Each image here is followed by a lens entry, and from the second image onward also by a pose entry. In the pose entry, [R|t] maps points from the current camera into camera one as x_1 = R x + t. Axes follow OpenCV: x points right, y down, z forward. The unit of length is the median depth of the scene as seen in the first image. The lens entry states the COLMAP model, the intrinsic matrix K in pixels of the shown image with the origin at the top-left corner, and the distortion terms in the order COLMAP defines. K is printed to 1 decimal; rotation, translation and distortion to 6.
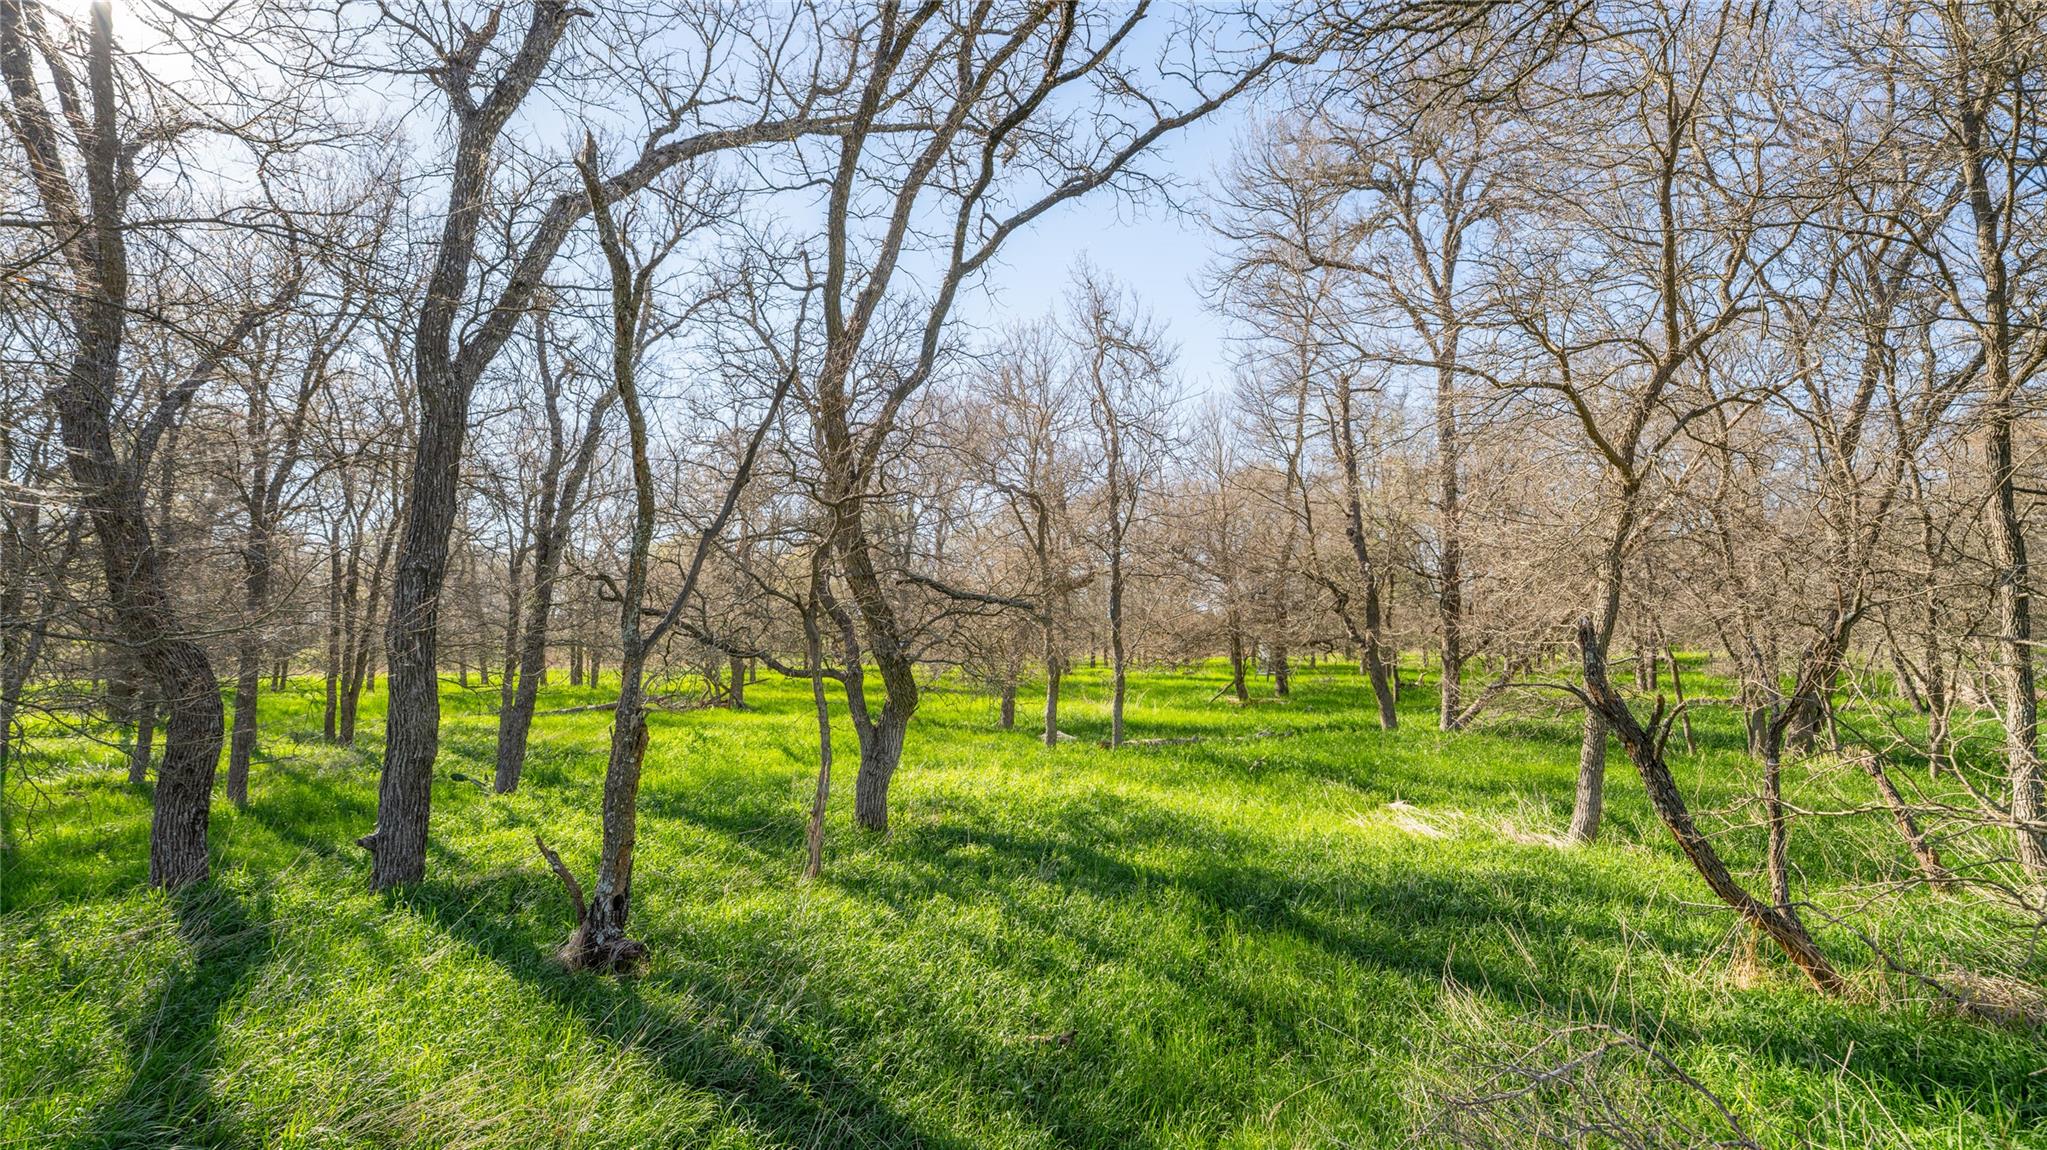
lens RADIAL K [[833.9, 0, 1016.8], [0, 833.9, 576.9], [0, 0, 1]] dist [-0.022804, -0.000114]
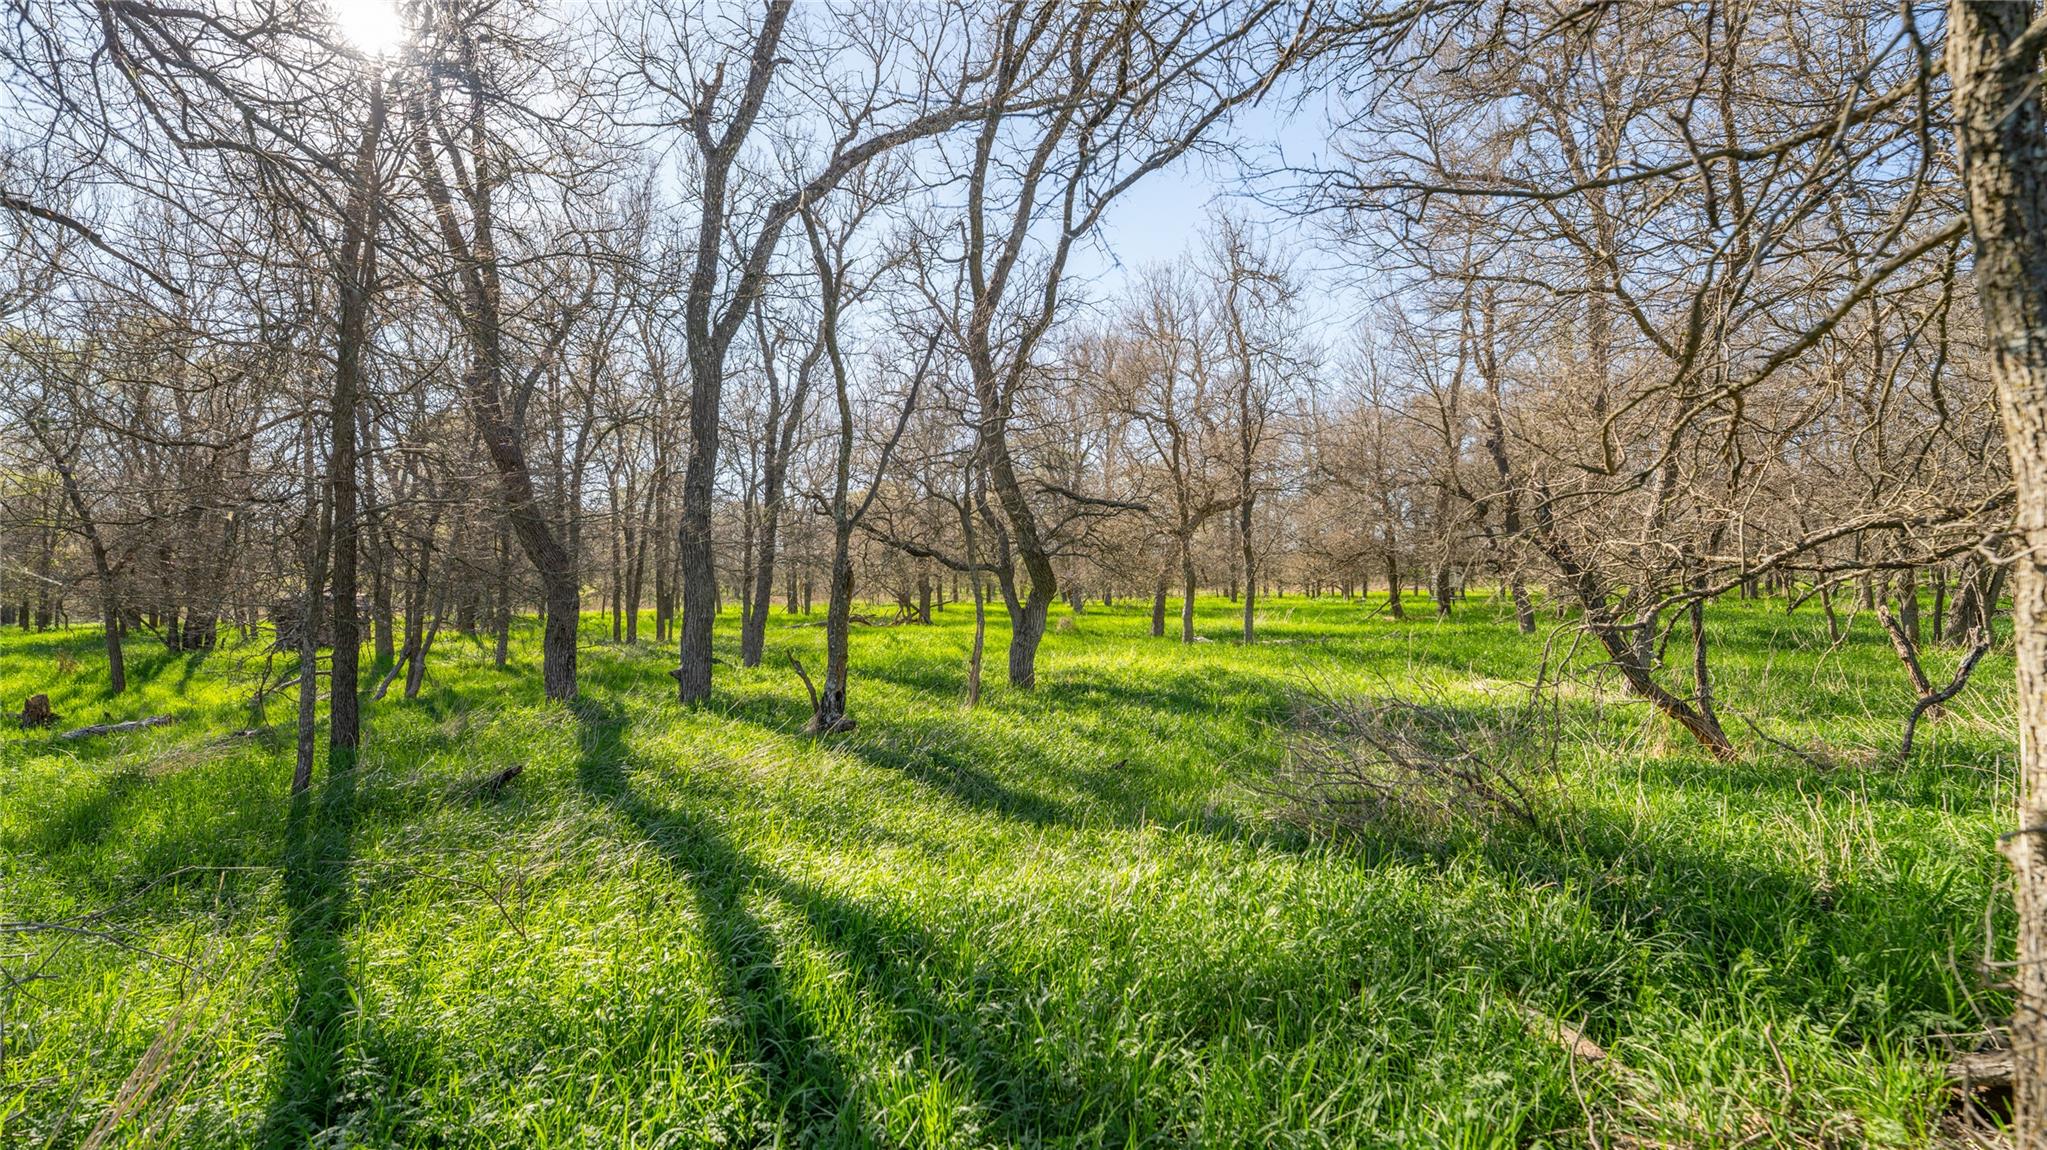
lens RADIAL K [[833.9, 0, 1016.8], [0, 833.9, 576.9], [0, 0, 1]] dist [-0.022804, -0.000114]
pose [[0.976035, -0.011007, -0.217337, 0.090433], [0.025719, 0.997555, 0.064980, 0.048259], [0.216090, -0.069013, 0.973931, -0.213622]]
